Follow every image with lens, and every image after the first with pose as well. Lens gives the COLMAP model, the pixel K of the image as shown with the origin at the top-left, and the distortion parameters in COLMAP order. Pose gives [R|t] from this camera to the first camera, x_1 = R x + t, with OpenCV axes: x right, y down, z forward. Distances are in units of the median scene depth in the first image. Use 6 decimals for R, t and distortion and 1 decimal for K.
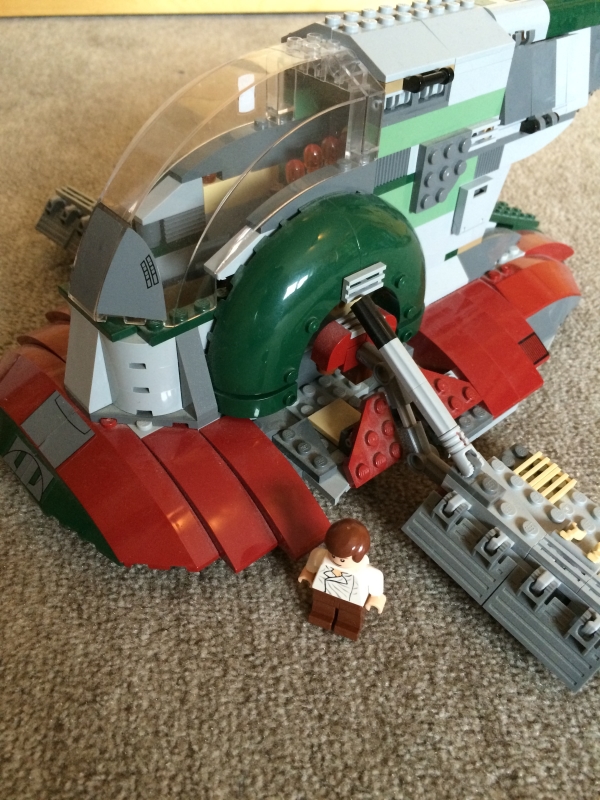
lens RADIAL K [[707.2, 0, 298.6], [0, 707.2, 403.2], [0, 0, 1]] dist [0.082940, -0.144561]
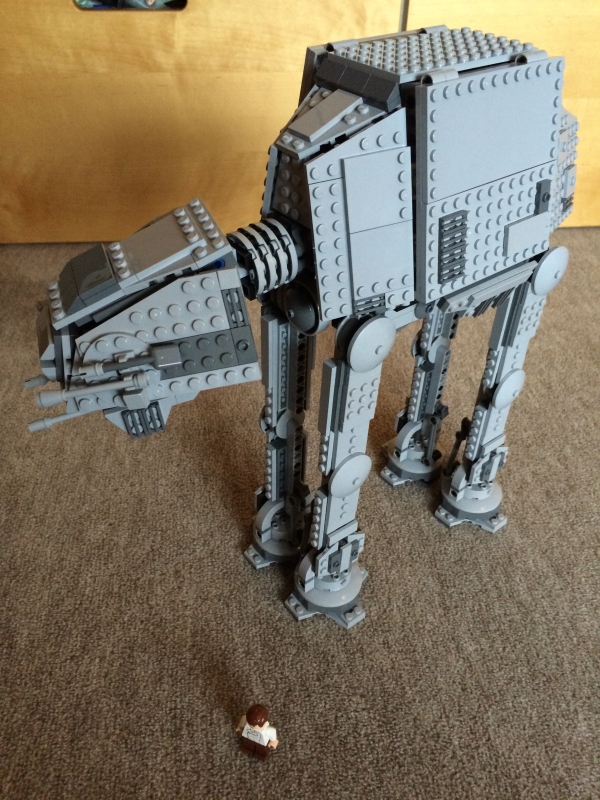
lens RADIAL K [[707.2, 0, 298.2], [0, 707.2, 396.5], [0, 0, 1]] dist [0.082940, -0.144561]
pose [[0.999969, 0.007609, -0.001960, 0.165857], [-0.007718, 0.997921, -0.063992, -0.542513], [0.001469, 0.064005, 0.997948, -1.033608]]
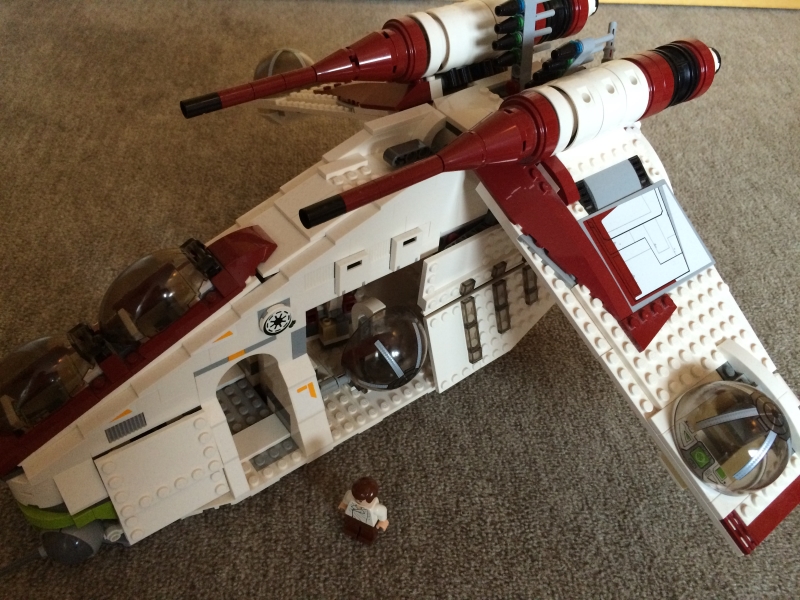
lens RADIAL K [[707.2, 0, 400.3], [0, 707.2, 298.8], [0, 0, 1]] dist [0.082940, -0.144561]
pose [[0.998362, 0.056595, -0.008393, 0.126890], [-0.056346, 0.998034, 0.027429, -0.284206], [0.009928, -0.026912, 0.999589, -0.630543]]
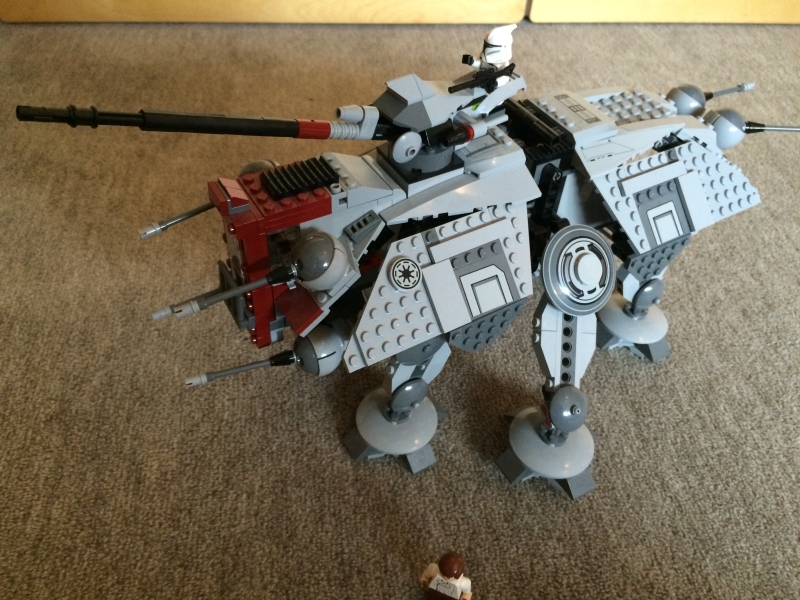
lens RADIAL K [[707.2, 0, 399.8], [0, 707.2, 300.5], [0, 0, 1]] dist [0.082940, -0.144561]
pose [[0.999252, 0.023372, 0.030793, -0.111779], [-0.024633, 0.998846, 0.041240, -0.463772], [-0.029794, -0.041968, 0.998675, -0.633951]]
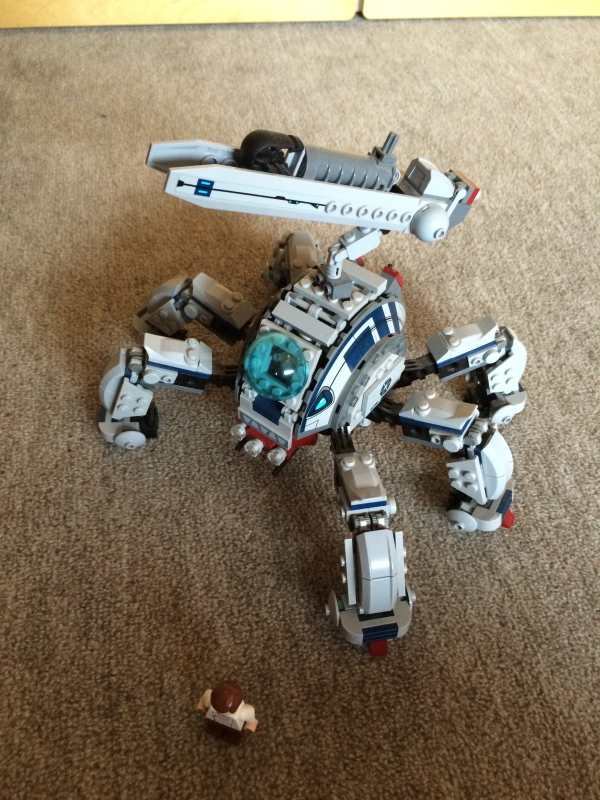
lens RADIAL K [[707.2, 0, 301.3], [0, 707.2, 400.9], [0, 0, 1]] dist [0.082940, -0.144561]
pose [[0.997460, -0.022218, 0.067682, 0.119623], [0.012051, 0.989051, 0.147080, -0.538797], [-0.070209, -0.145891, 0.986806, -0.310915]]
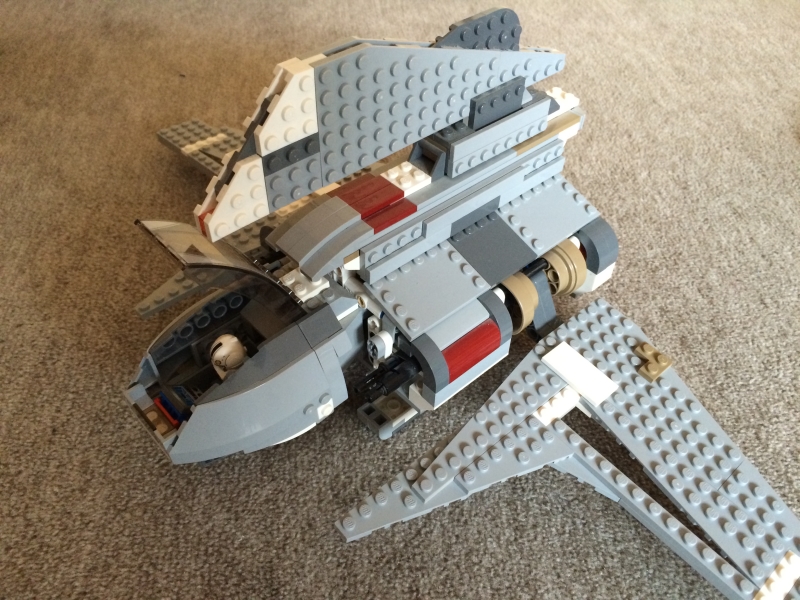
lens RADIAL K [[707.2, 0, 403.1], [0, 707.2, 294.9], [0, 0, 1]] dist [0.082940, -0.144561]
pose [[0.999739, 0.022388, 0.004614, 0.403618], [-0.022528, 0.999205, 0.032901, -0.512503], [-0.003874, -0.032997, 0.999448, -0.065958]]
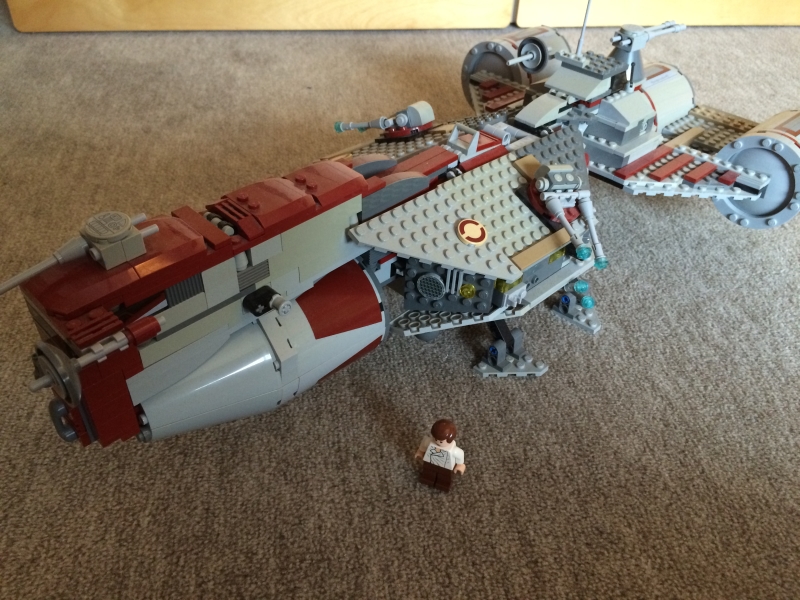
lens RADIAL K [[707.2, 0, 400.3], [0, 707.2, 300.6], [0, 0, 1]] dist [0.082940, -0.144561]
pose [[0.999747, 0.004260, 0.022077, -0.071923], [-0.003093, 0.998609, -0.052633, -0.036244], [-0.022271, 0.052552, 0.998370, -0.707355]]
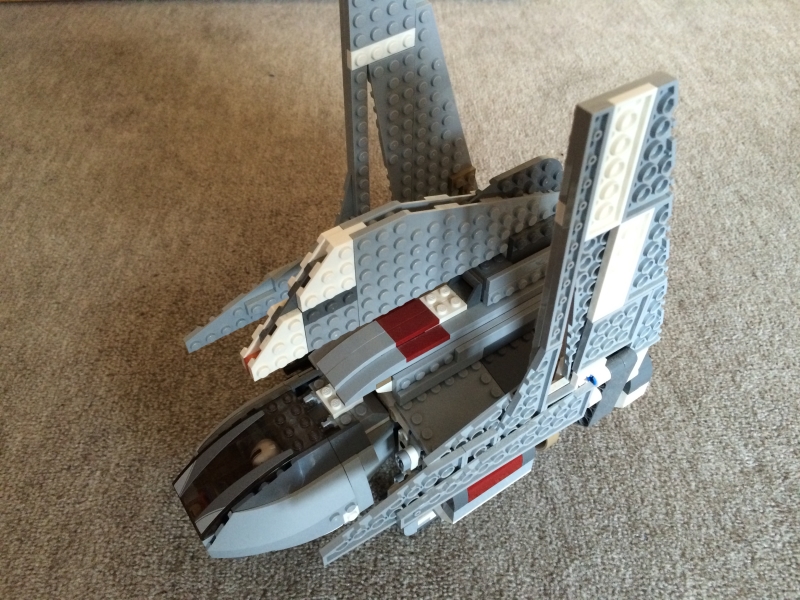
lens RADIAL K [[707.2, 0, 399.6], [0, 707.2, 297.5], [0, 0, 1]] dist [0.082940, -0.144561]
pose [[0.995869, 0.052153, -0.074324, 0.422668], [-0.047616, 0.996966, 0.061572, -0.465700], [0.077310, -0.057779, 0.995332, -0.526144]]
